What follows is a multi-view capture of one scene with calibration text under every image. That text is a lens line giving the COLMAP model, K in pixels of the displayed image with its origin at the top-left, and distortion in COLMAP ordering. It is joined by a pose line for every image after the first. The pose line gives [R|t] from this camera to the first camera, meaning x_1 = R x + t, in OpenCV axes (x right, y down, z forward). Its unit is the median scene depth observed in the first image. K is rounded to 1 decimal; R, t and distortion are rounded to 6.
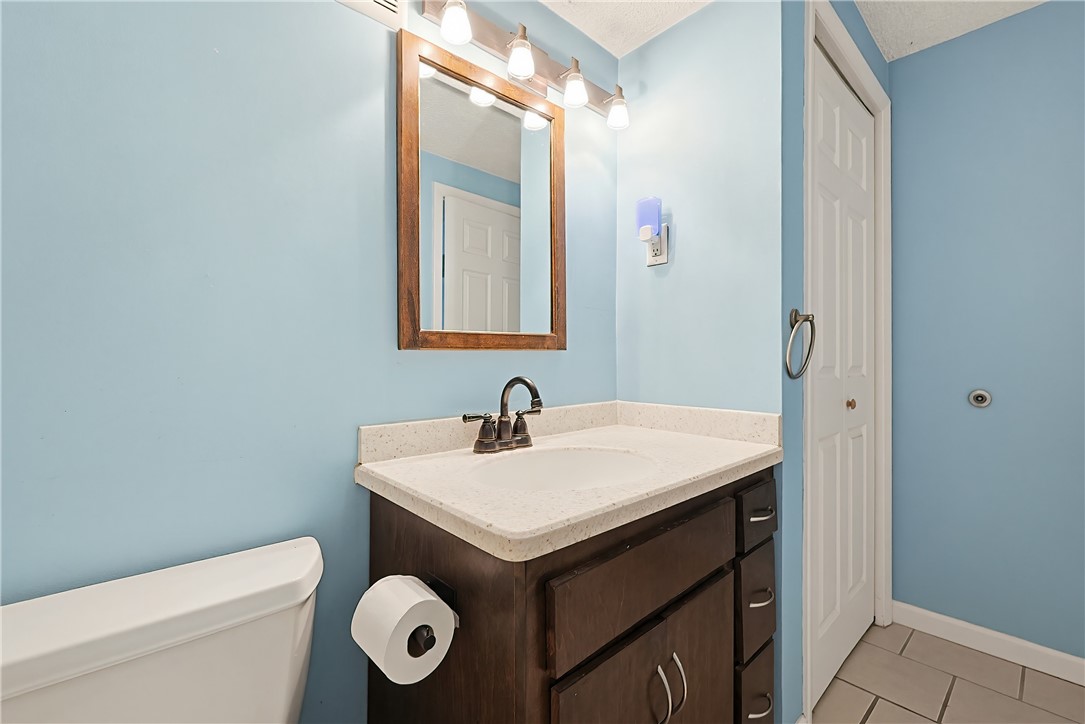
lens RADIAL K [[473.3, 0, 536.5], [0, 473.3, 367.4], [0, 0, 1]] dist [-0.003073, 0.000114]
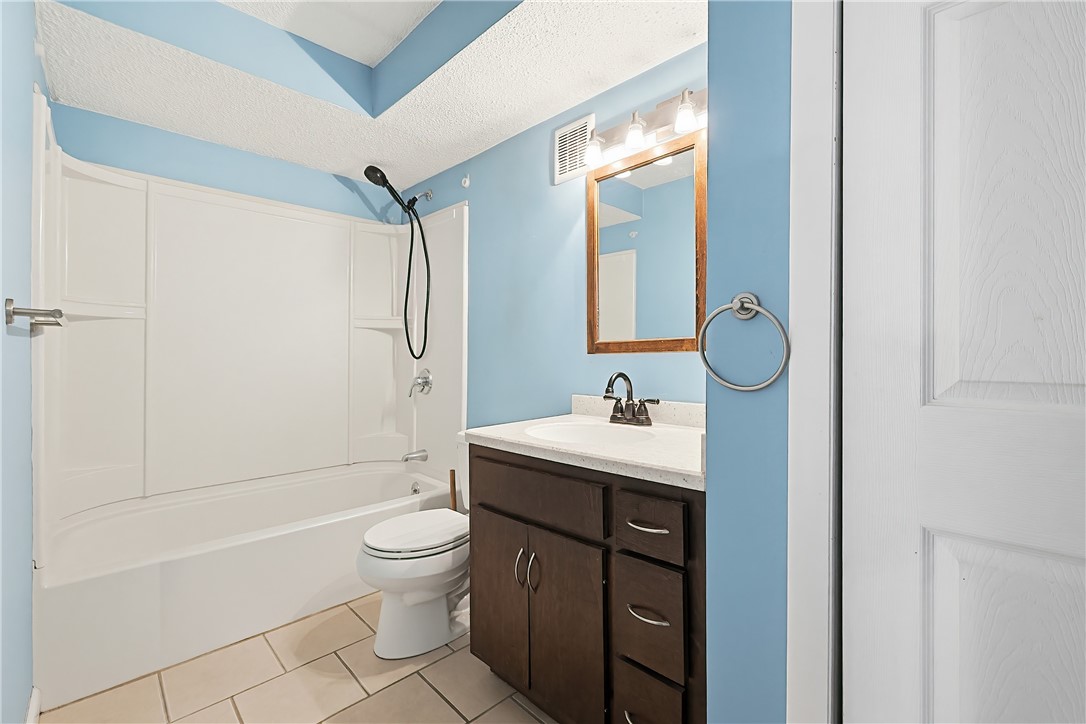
lens RADIAL K [[483.4, 0, 551.7], [0, 483.4, 357.9], [0, 0, 1]] dist [-0.002498, -0.000134]
pose [[0.050608, 0.011025, -0.998658, 1.342389], [0.000098, 0.999939, 0.011044, -0.039443], [0.998719, -0.000657, 0.050604, 0.702254]]
